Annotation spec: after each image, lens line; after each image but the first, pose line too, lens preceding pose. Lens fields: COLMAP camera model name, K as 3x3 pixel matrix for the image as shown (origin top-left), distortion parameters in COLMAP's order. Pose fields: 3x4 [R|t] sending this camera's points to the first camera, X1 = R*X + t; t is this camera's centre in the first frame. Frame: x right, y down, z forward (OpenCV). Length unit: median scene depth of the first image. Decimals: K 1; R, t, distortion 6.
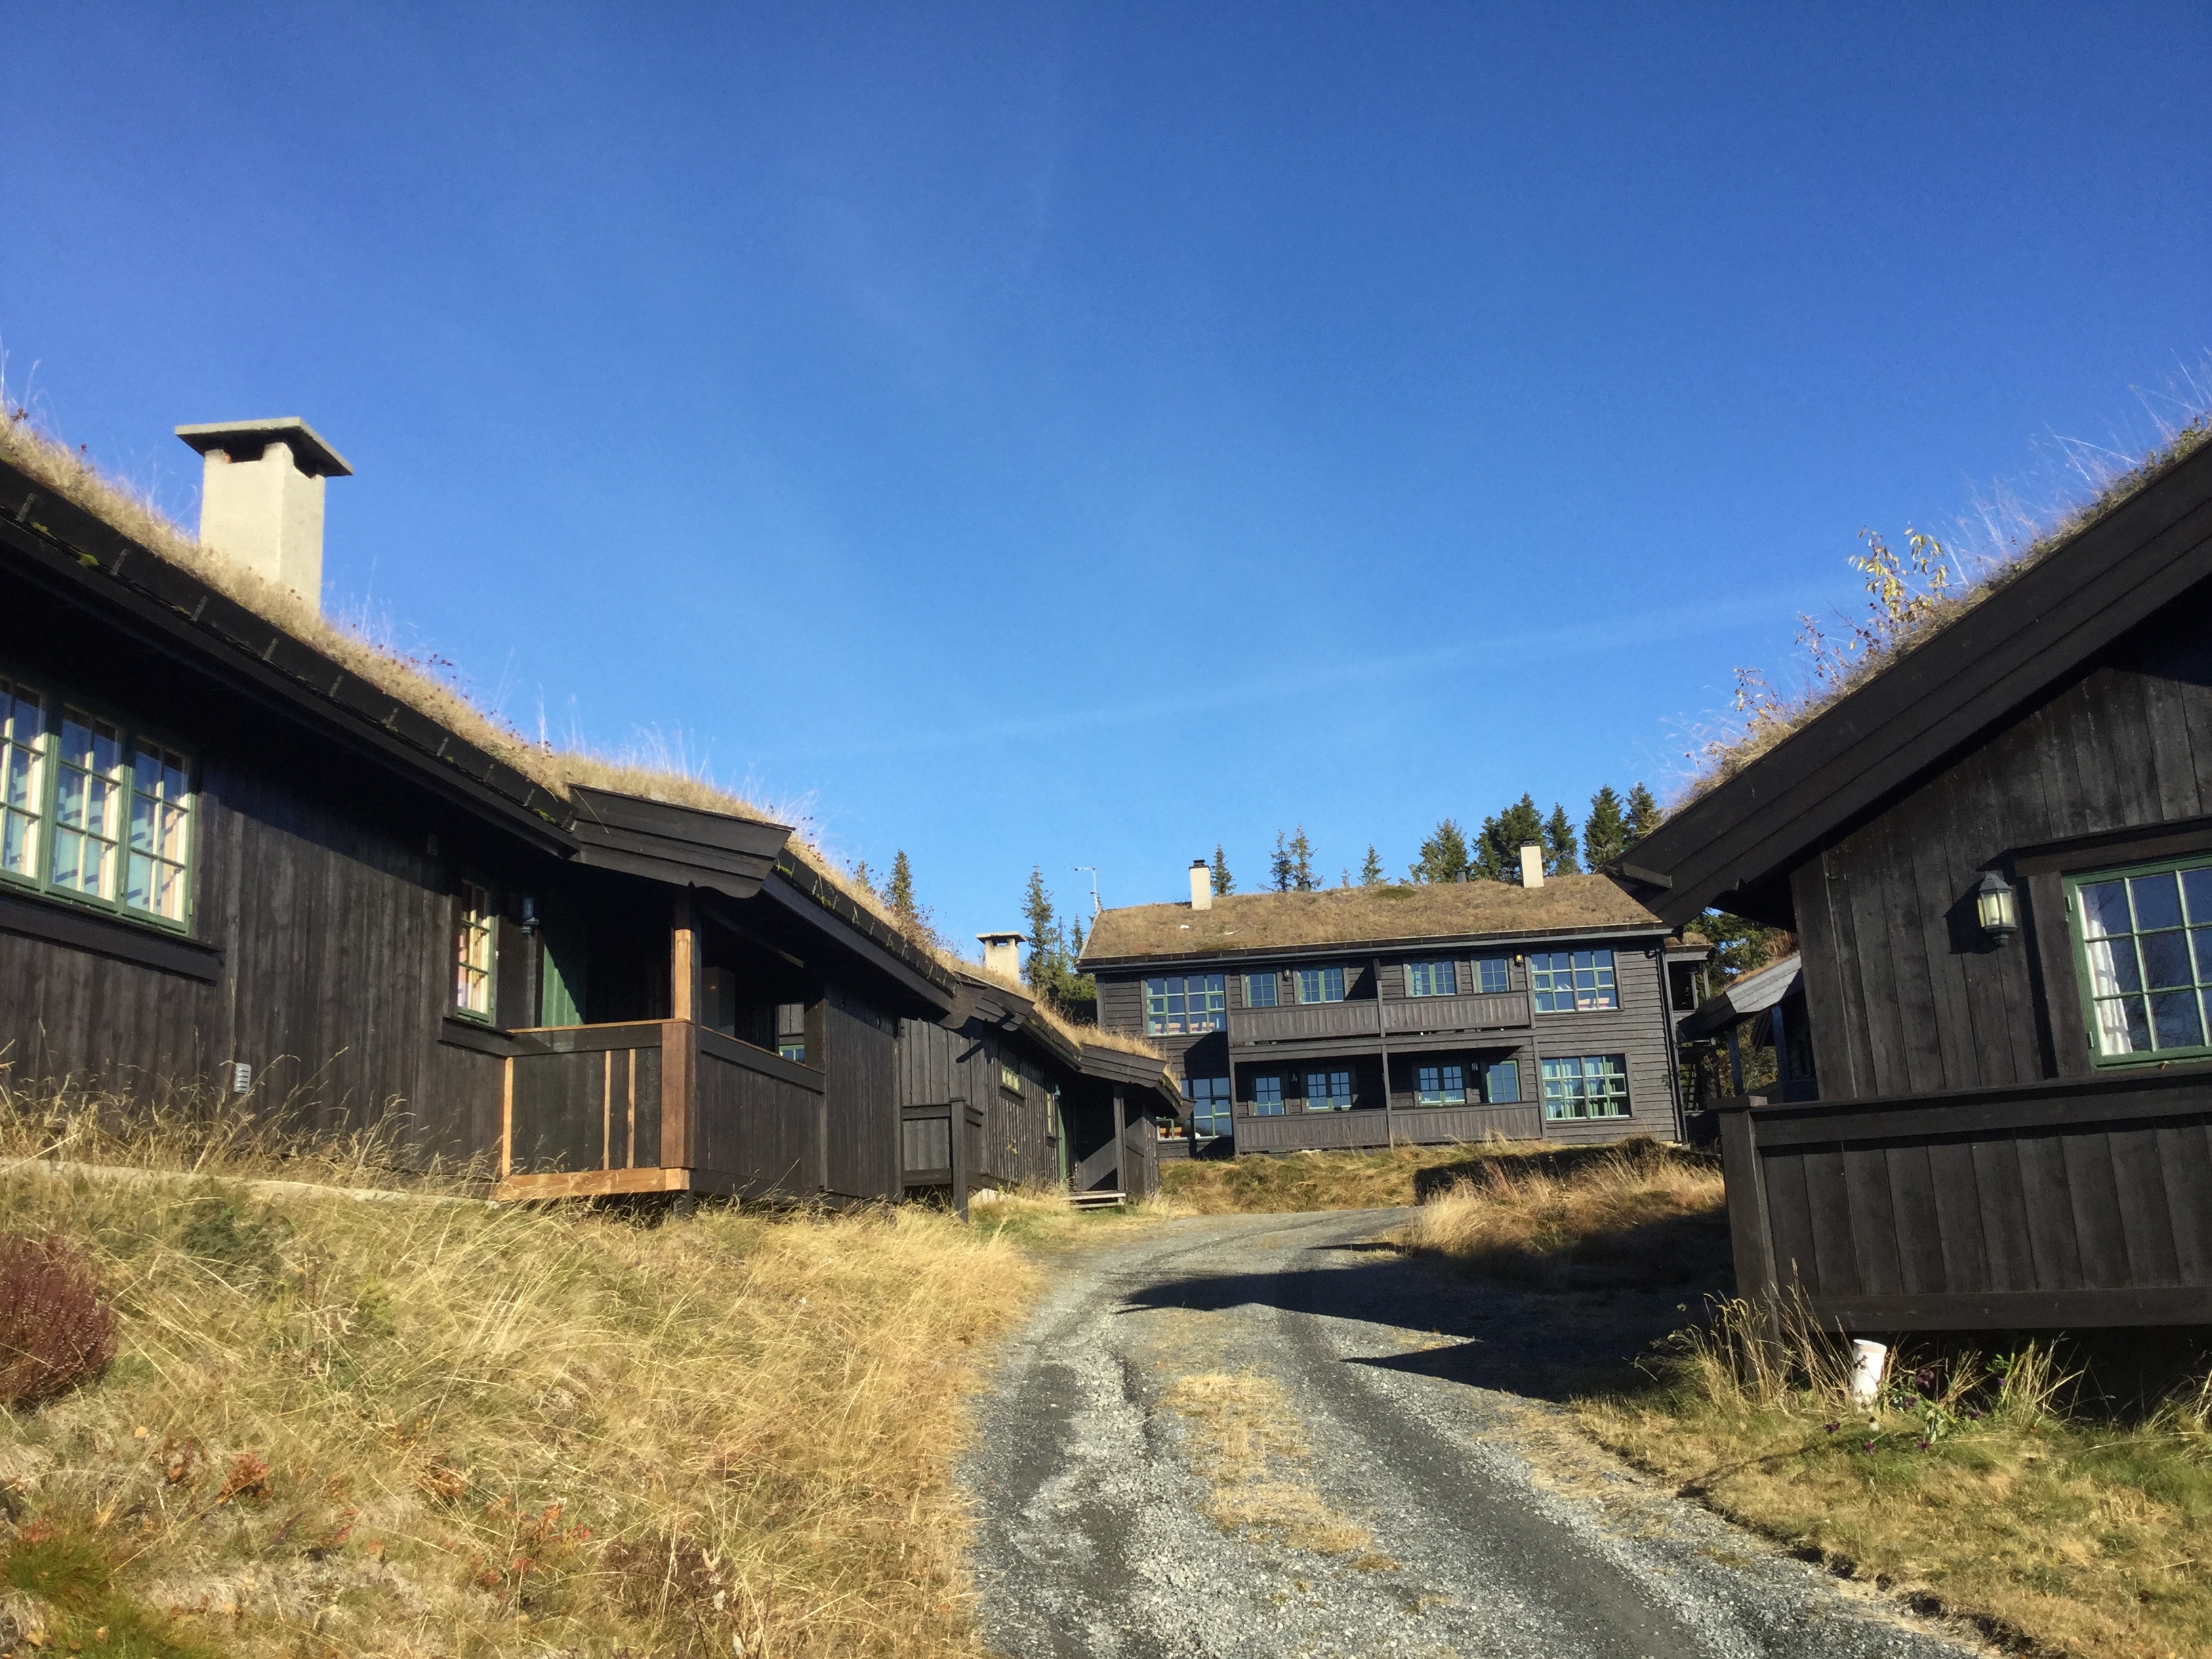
lens RADIAL K [[1954.7, 0, 1106.0], [0, 1954.7, 829.5], [0, 0, 1]] dist [0.091864, -0.166349]
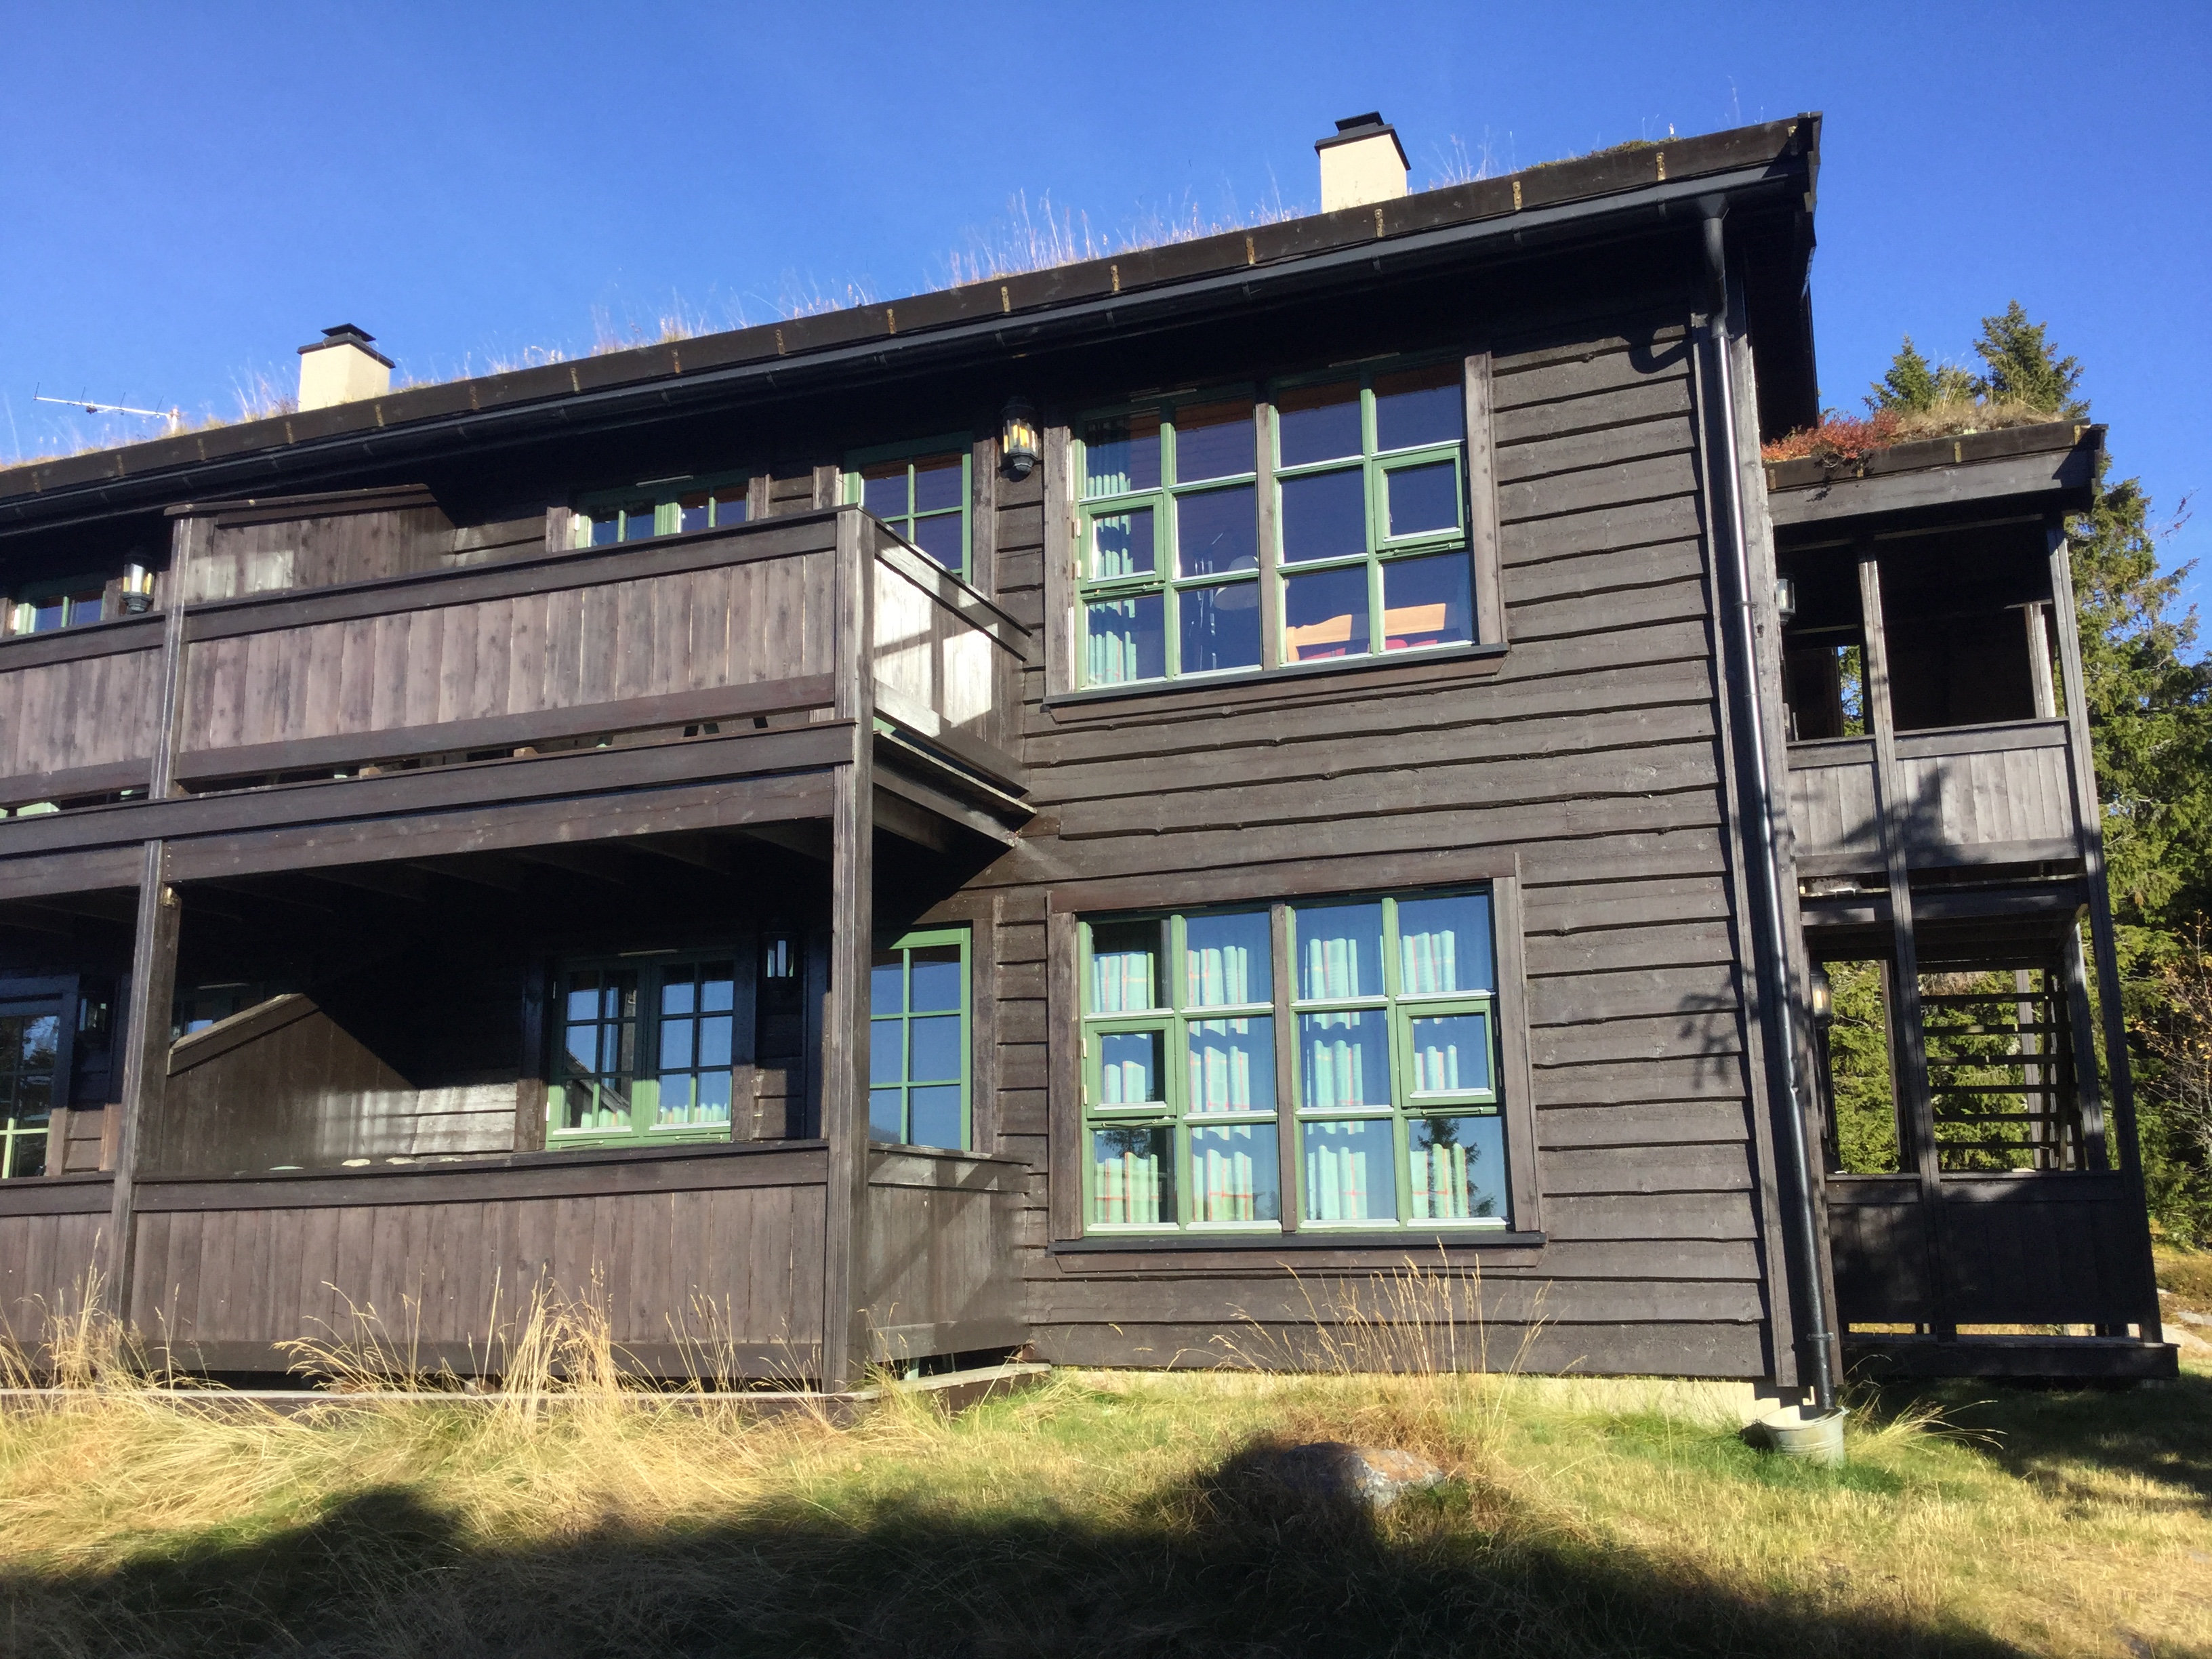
lens RADIAL K [[1954.7, 0, 1106.0], [0, 1954.7, 829.5], [0, 0, 1]] dist [0.091864, -0.166349]
pose [[0.969859, -0.020651, -0.242790, 0.271234], [0.025122, 0.999567, 0.015335, 0.104599], [0.242368, -0.020972, 0.969958, 0.808896]]
